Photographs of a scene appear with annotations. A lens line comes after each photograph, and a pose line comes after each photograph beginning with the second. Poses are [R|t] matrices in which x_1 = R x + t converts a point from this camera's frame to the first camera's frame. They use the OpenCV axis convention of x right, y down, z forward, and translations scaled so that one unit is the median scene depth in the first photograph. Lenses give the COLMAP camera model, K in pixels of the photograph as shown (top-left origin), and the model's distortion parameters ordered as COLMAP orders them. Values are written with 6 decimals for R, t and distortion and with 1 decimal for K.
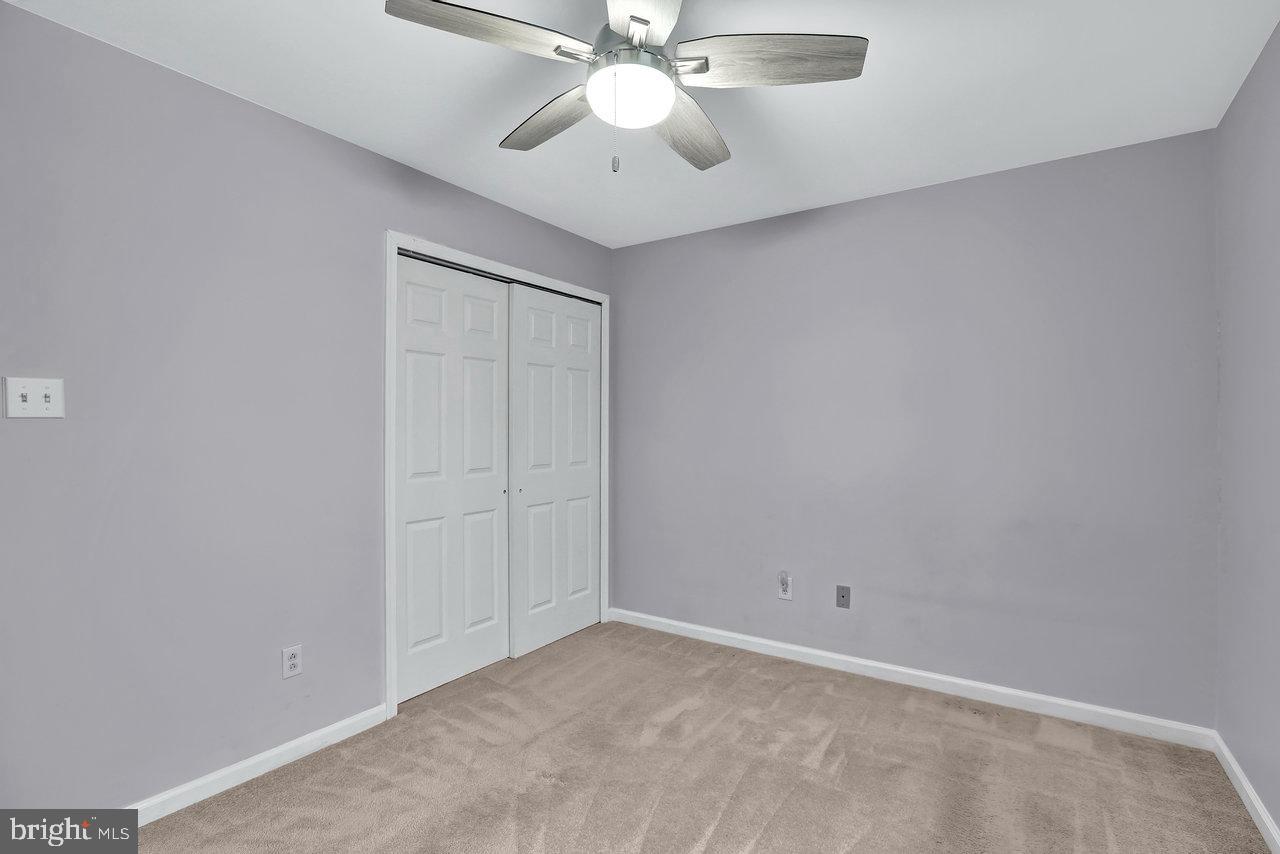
lens RADIAL K [[587.4, 0, 640.0], [0, 587.4, 427.0], [0, 0, 1]] dist [-0.024855, 0.008788]
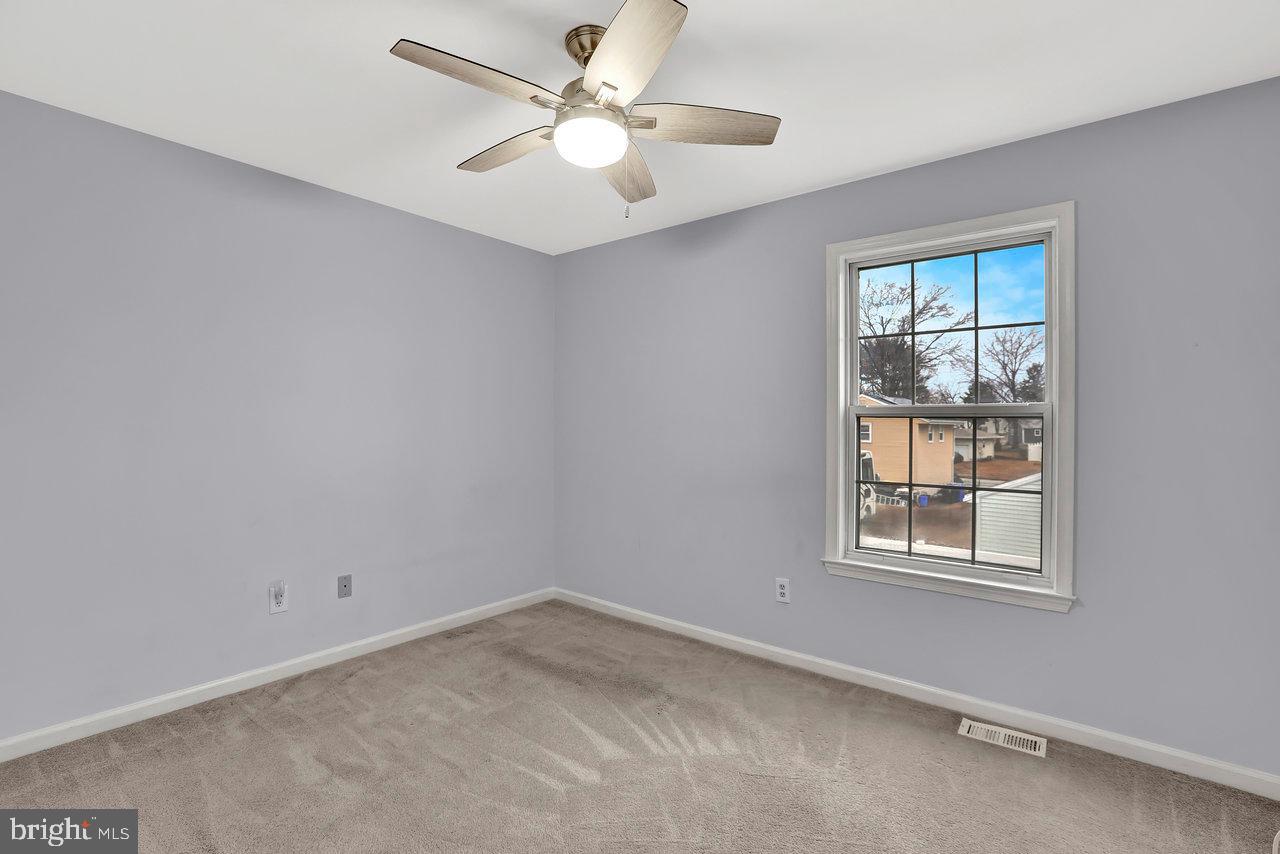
lens RADIAL K [[597.0, 0, 637.9], [0, 597.0, 423.3], [0, 0, 1]] dist [0.000550, 0.000396]
pose [[0.102289, 0.001077, 0.994754, -0.765285], [-0.011277, 0.999936, 0.000077, 0.004927], [-0.994691, -0.011225, 0.102295, 0.487018]]
